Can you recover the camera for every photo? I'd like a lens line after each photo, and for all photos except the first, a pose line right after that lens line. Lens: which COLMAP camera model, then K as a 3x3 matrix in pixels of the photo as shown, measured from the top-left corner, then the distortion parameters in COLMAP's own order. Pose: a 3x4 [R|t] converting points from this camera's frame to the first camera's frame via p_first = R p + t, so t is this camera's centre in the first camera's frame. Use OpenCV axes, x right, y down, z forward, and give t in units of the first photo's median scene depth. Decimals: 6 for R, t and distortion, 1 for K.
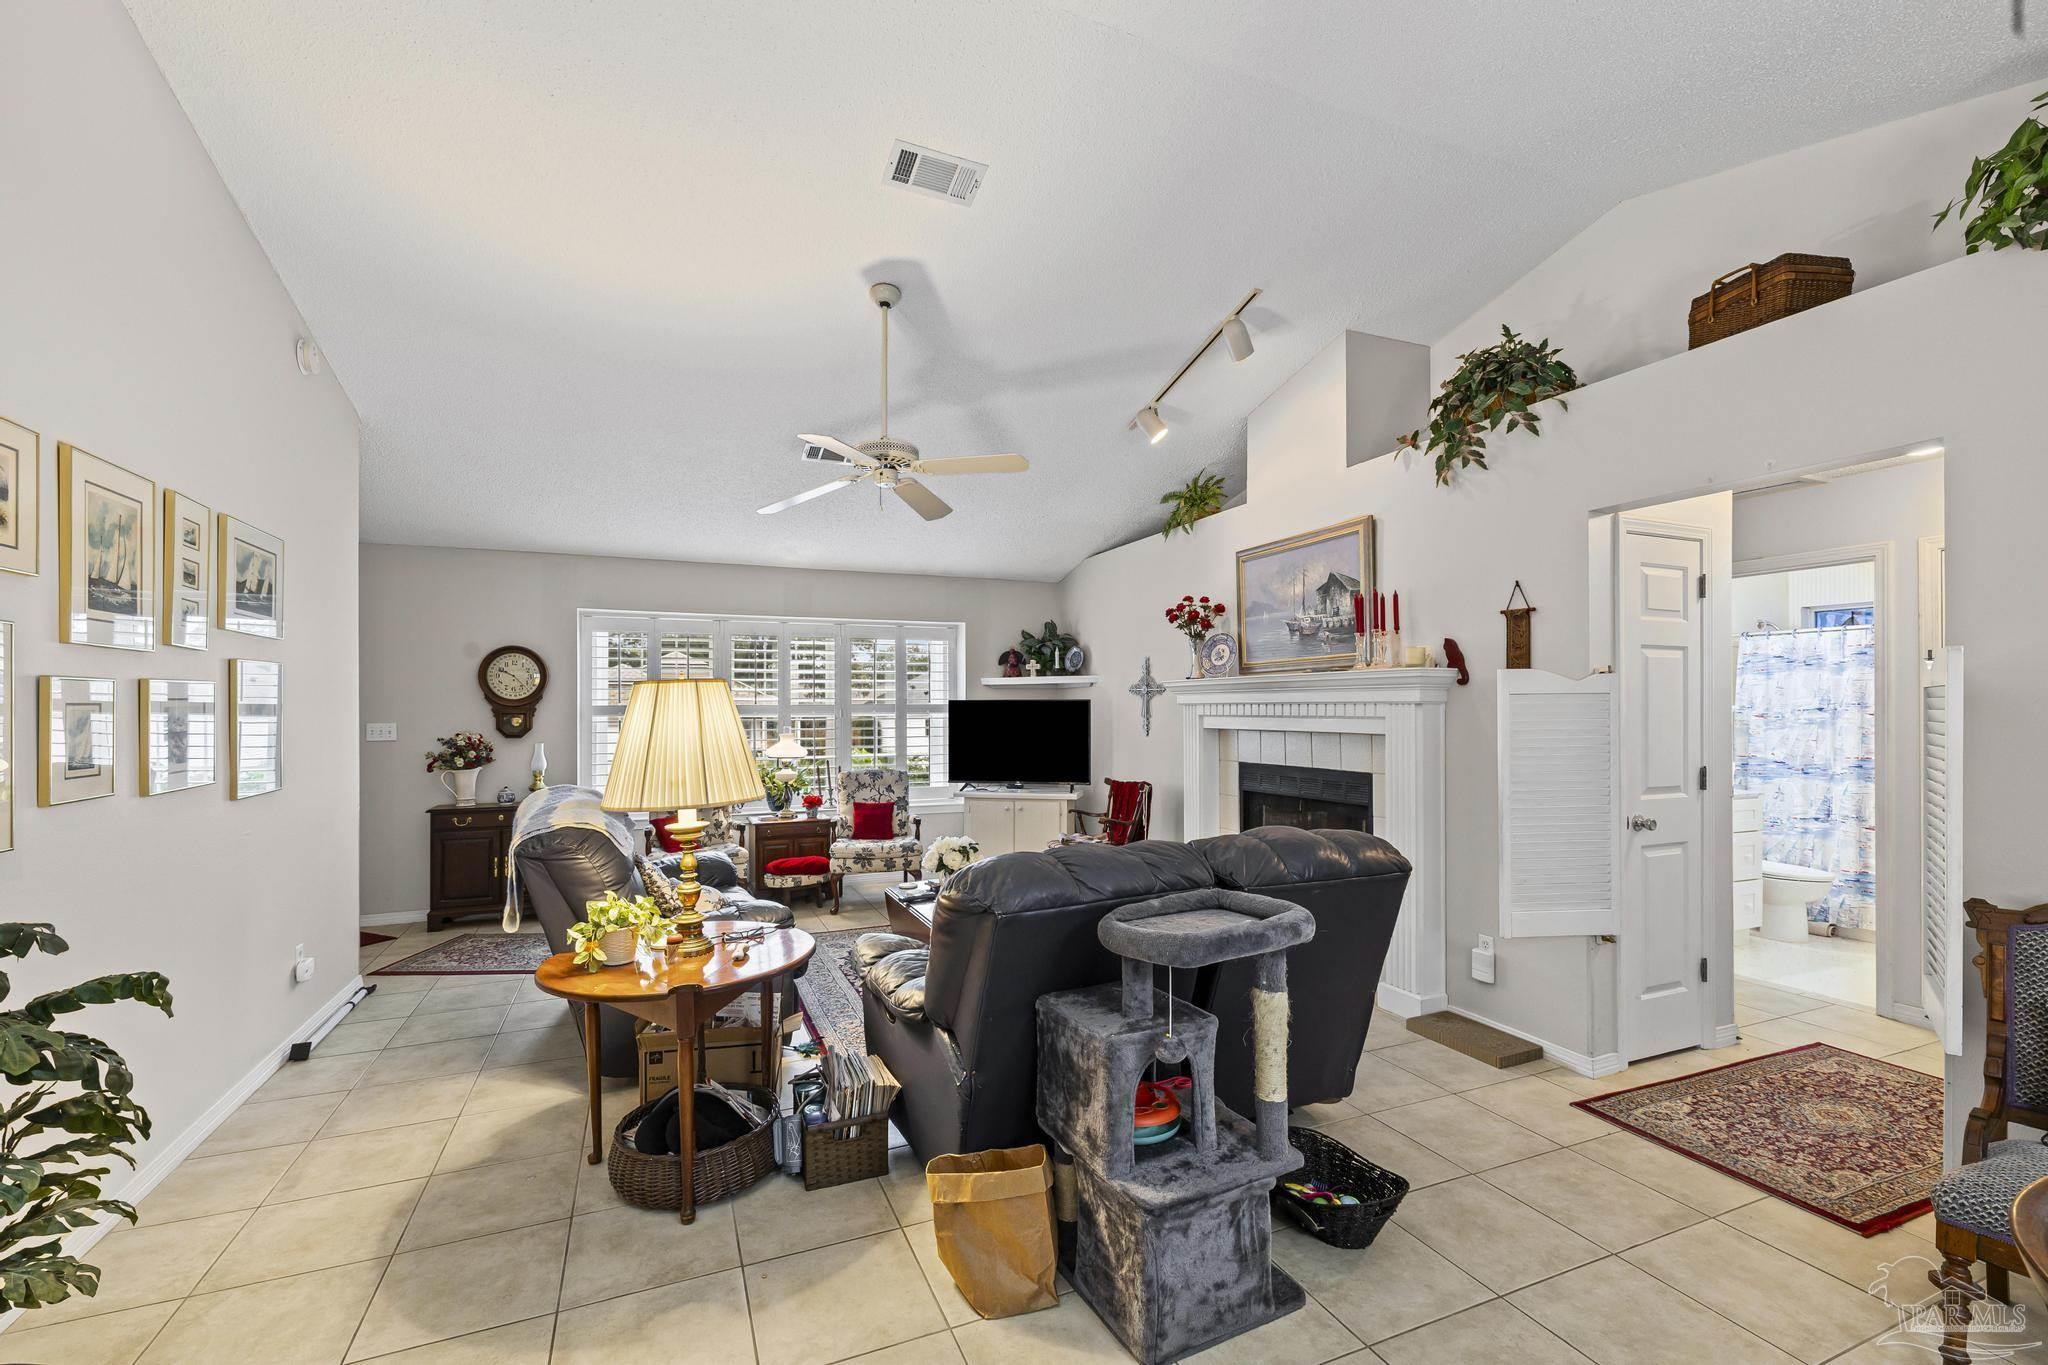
lens RADIAL K [[861.8, 0, 1020.8], [0, 861.8, 708.0], [0, 0, 1]] dist [0.002437, 0.000021]
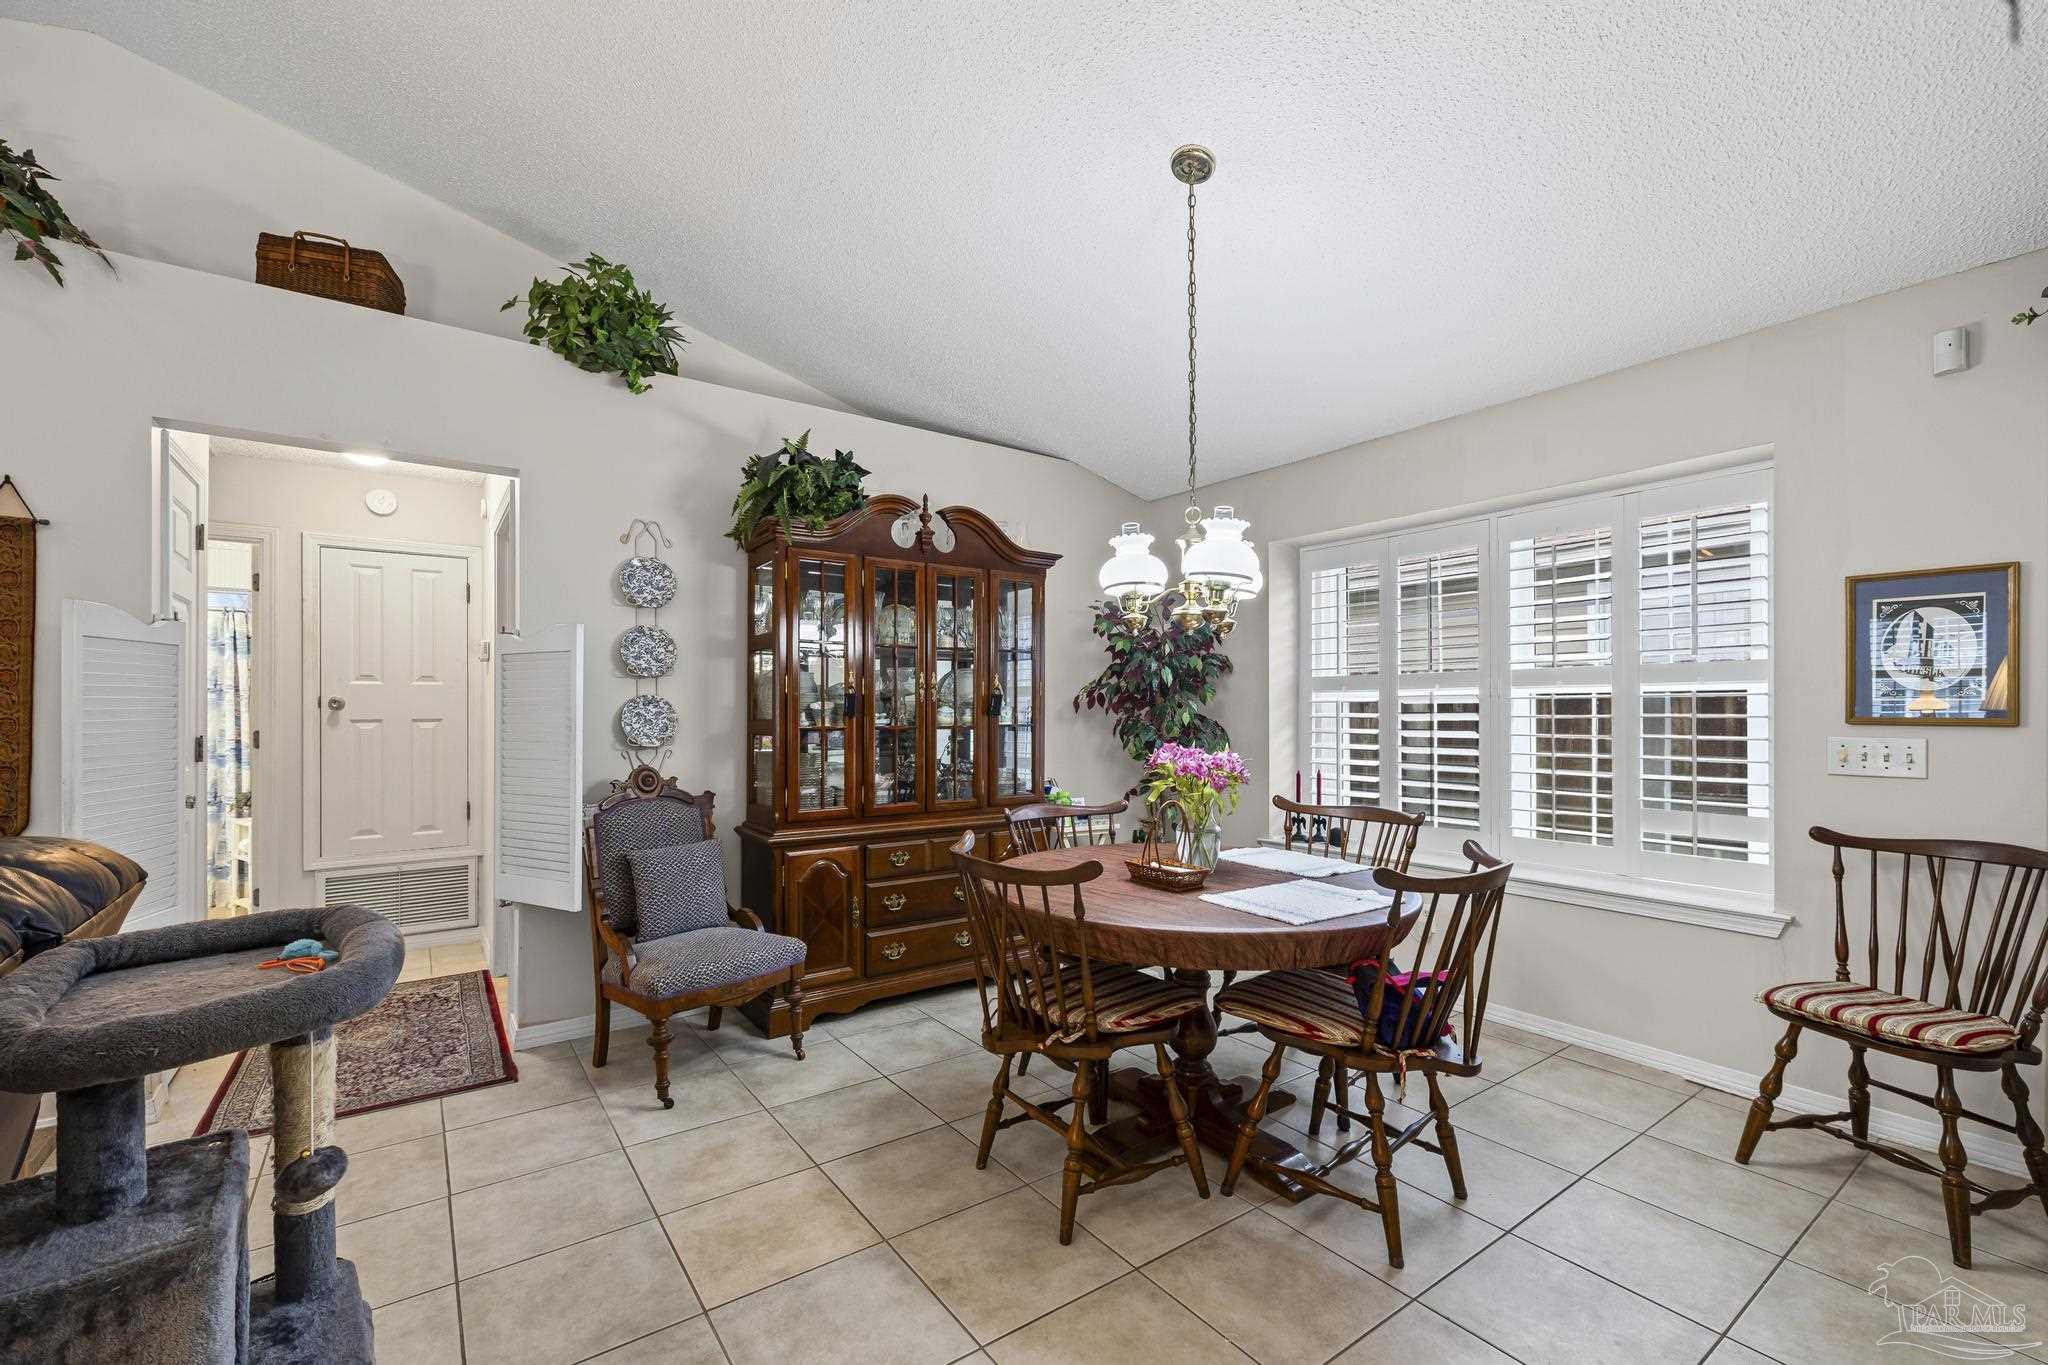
lens RADIAL K [[861.8, 0, 1012.4], [0, 861.8, 707.0], [0, 0, 1]] dist [0.002437, 0.000021]
pose [[-0.219125, 0.006377, 0.975676, -0.196989], [0.004202, 0.999976, -0.005593, 0.032389], [-0.975688, 0.002875, -0.219147, 0.259298]]
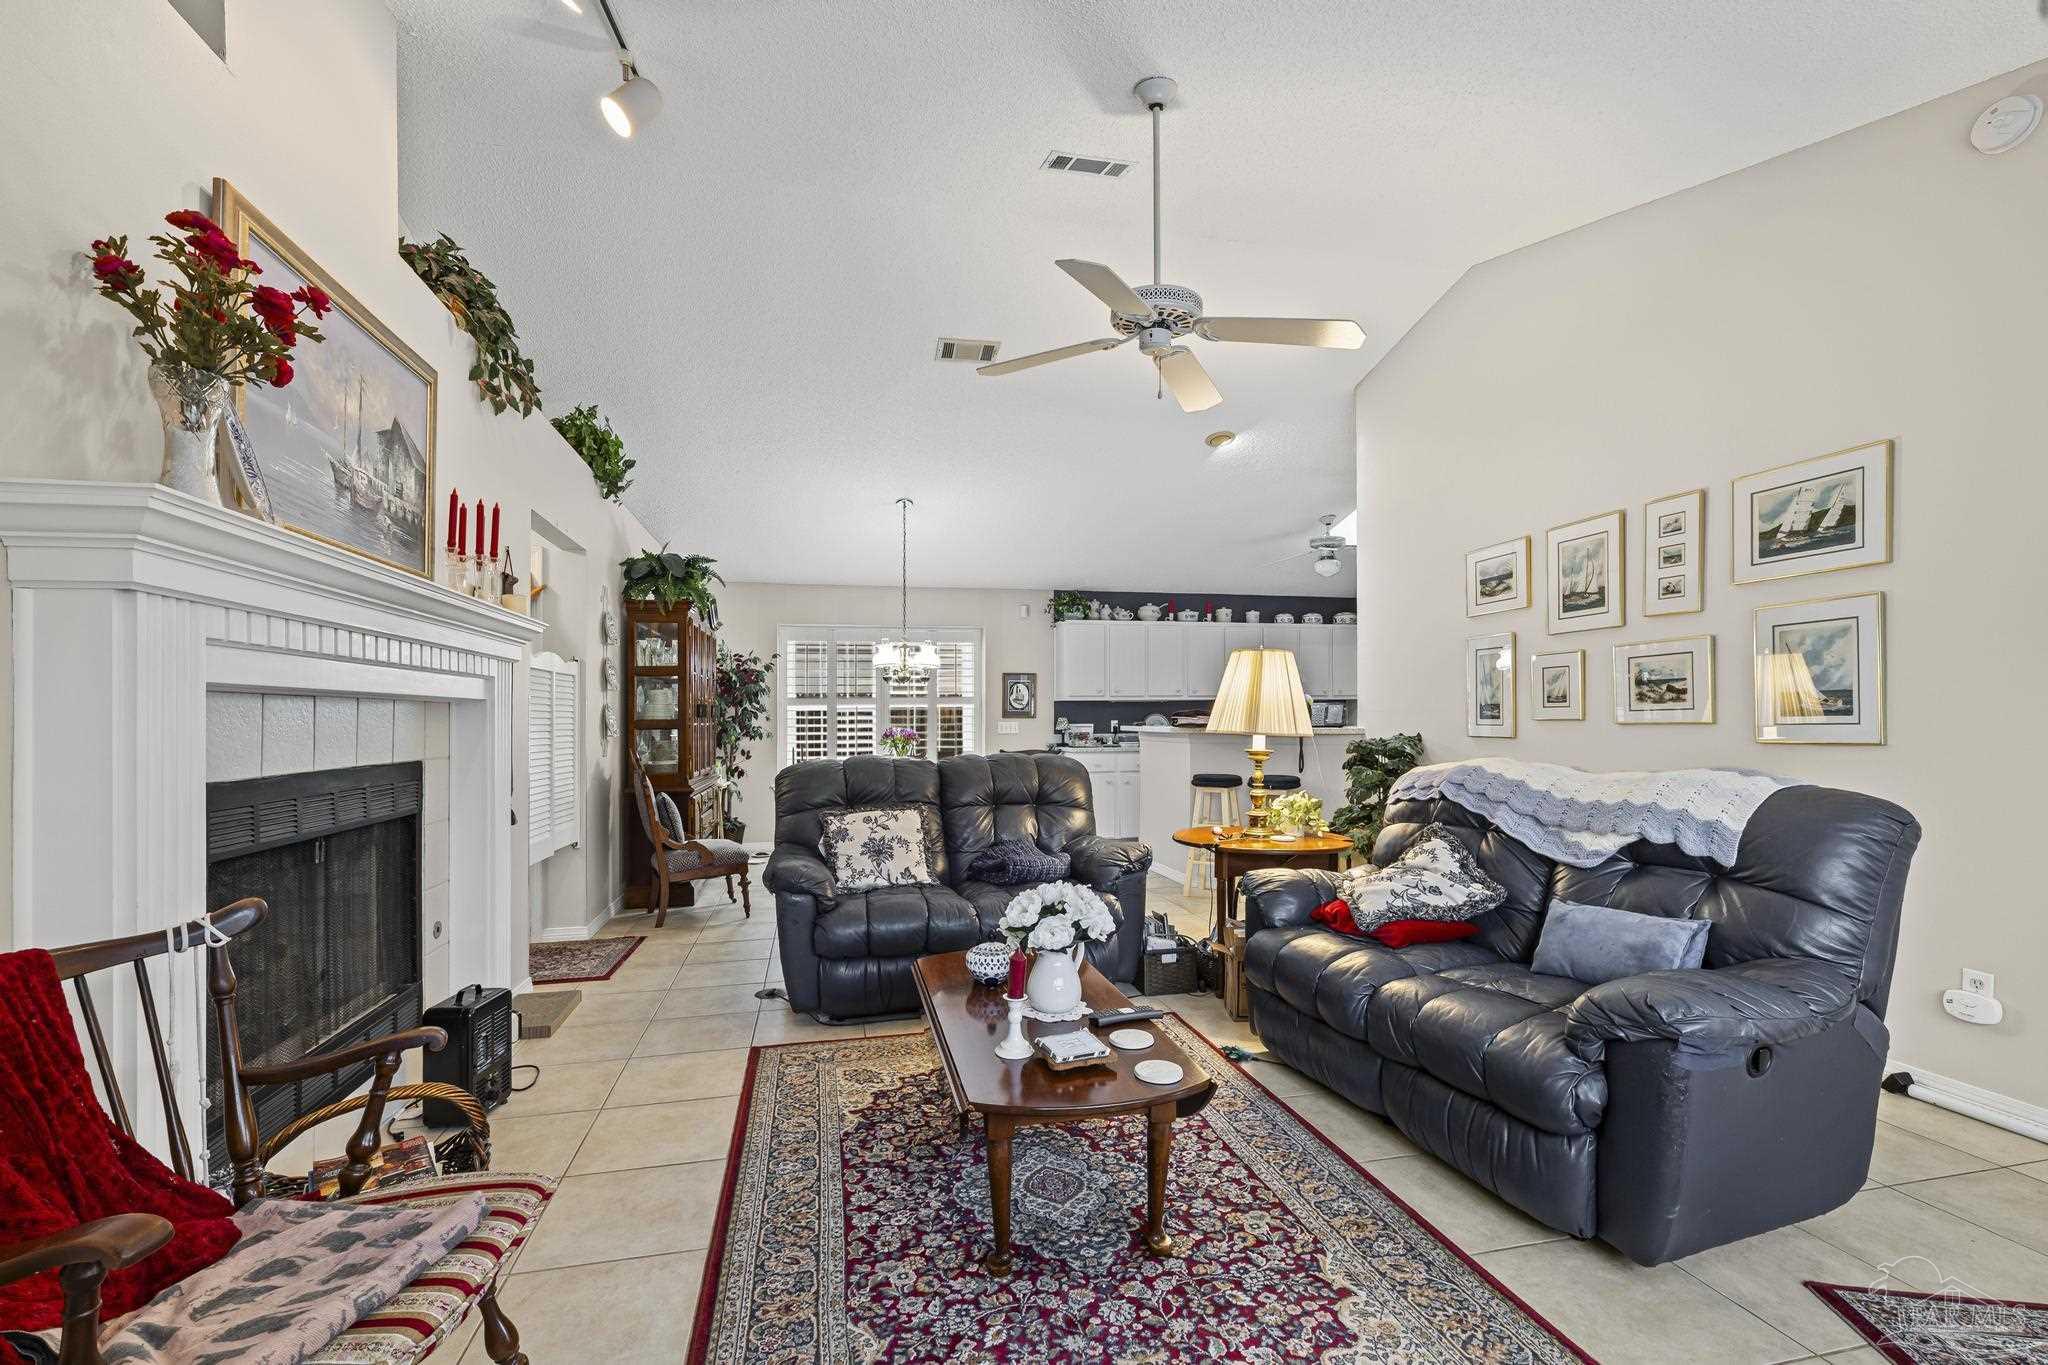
lens RADIAL K [[879.0, 0, 1017.7], [0, 879.0, 710.4], [0, 0, 1]] dist [0.013359, 0.000417]
pose [[-0.983934, 0.010447, 0.178226, -0.136404], [0.009107, 0.999924, -0.008332, 0.041453], [-0.178299, -0.006575, -0.983954, 1.357603]]
